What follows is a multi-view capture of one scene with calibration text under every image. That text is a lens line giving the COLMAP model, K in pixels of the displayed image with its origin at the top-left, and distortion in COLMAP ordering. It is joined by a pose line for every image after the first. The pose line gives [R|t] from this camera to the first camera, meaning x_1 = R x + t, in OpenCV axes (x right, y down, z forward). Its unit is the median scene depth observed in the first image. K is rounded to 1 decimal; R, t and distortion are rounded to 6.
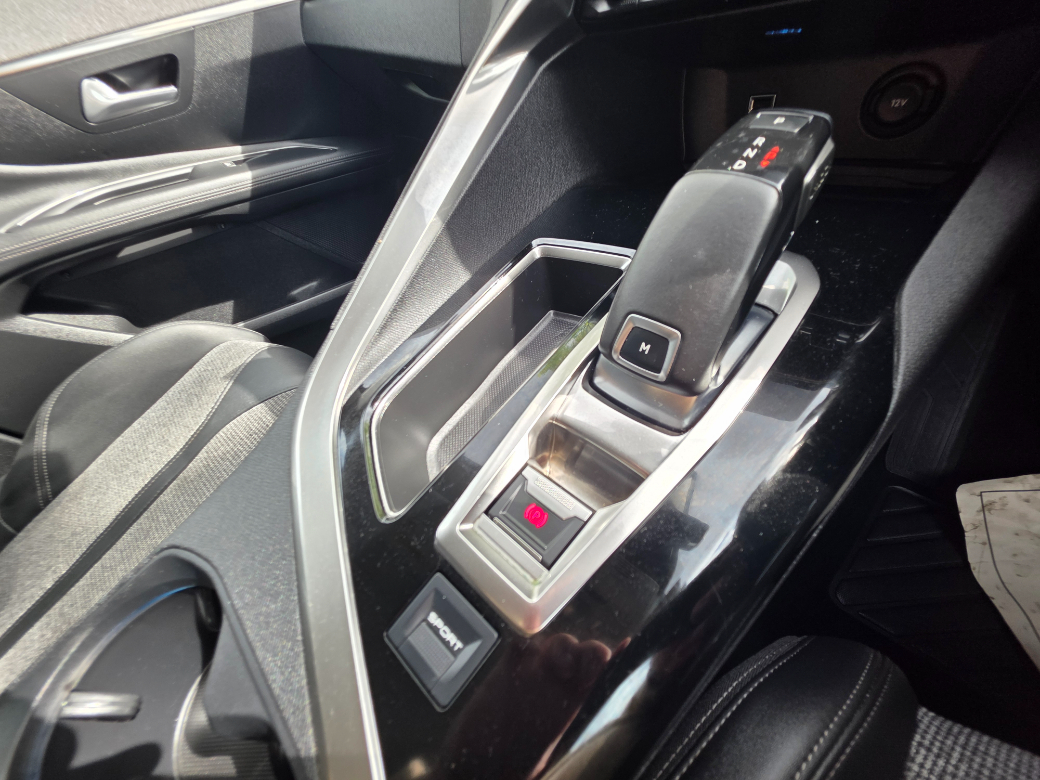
lens RADIAL K [[408.6, 0, 526.1], [0, 408.6, 391.9], [0, 0, 1]] dist [-0.000179, -0.000101]
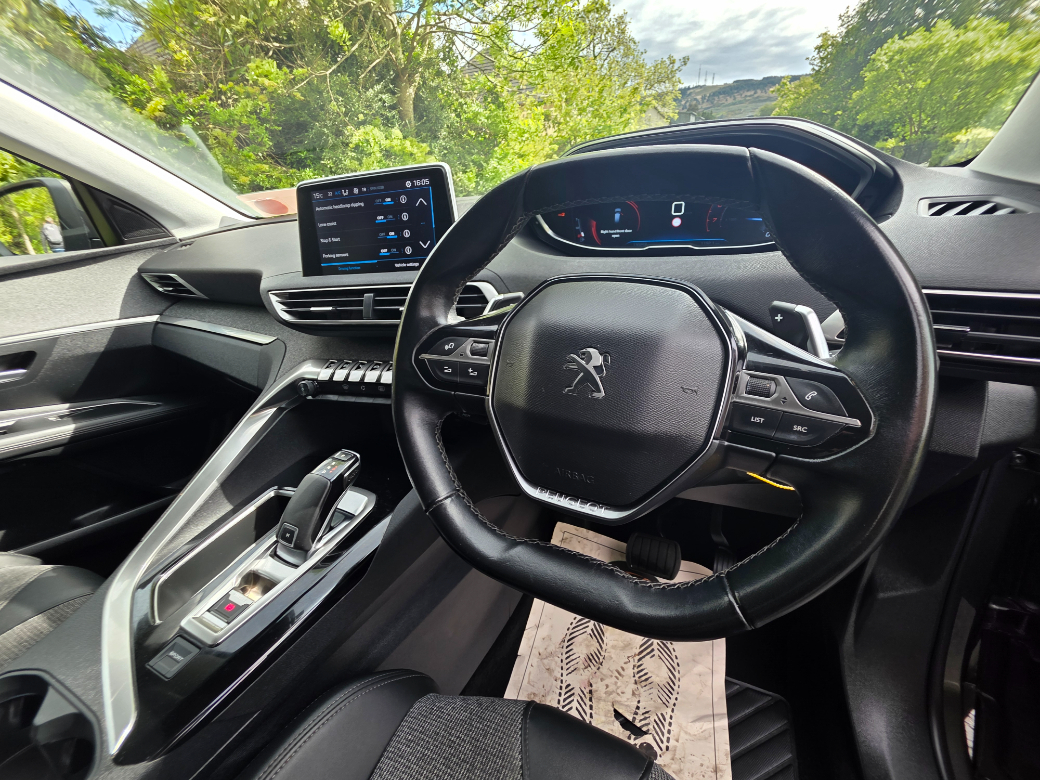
lens RADIAL K [[414.3, 0, 520.0], [0, 414.3, 390.0], [0, 0, 1]] dist [-0.003159, -0.000235]
pose [[0.940268, 0.026007, 0.339440, 0.275467], [0.131489, 0.891959, -0.432573, 0.150020], [-0.314017, 0.451367, 0.835261, -0.789895]]
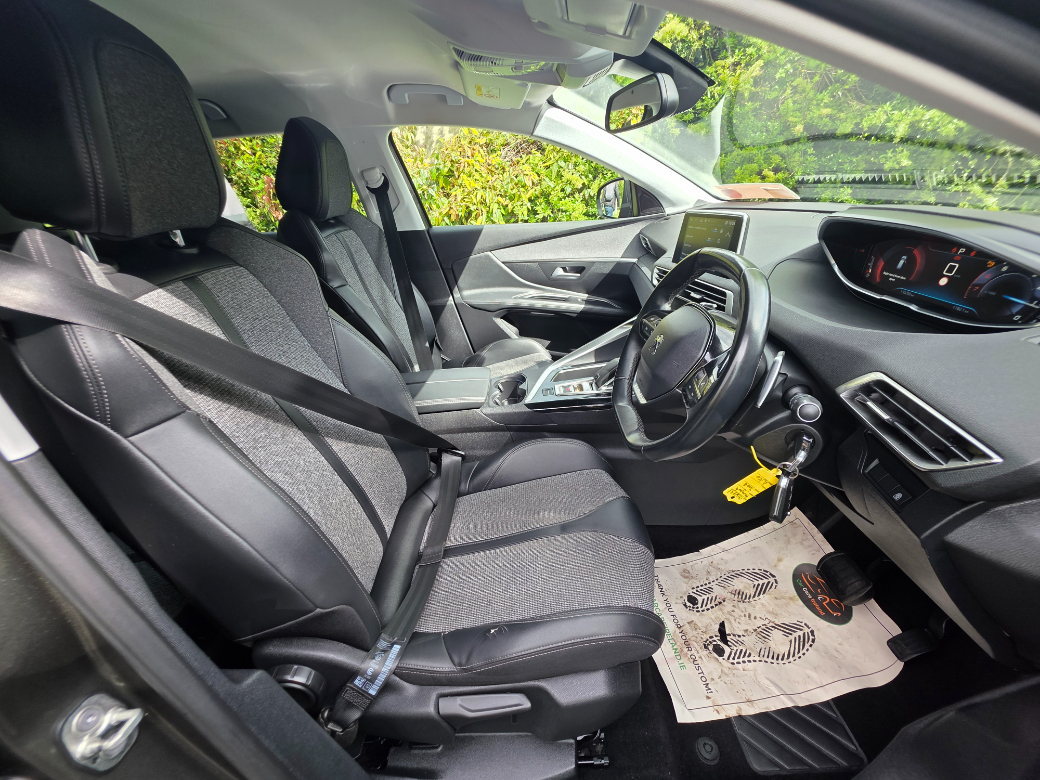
lens RADIAL K [[414.3, 0, 520.0], [0, 414.3, 390.0], [0, 0, 1]] dist [-0.003159, -0.000235]
pose [[0.682776, 0.472483, -0.557294, 1.101057], [-0.590491, 0.806049, -0.040065, 0.352333], [0.430276, 0.356433, 0.829348, -1.674316]]
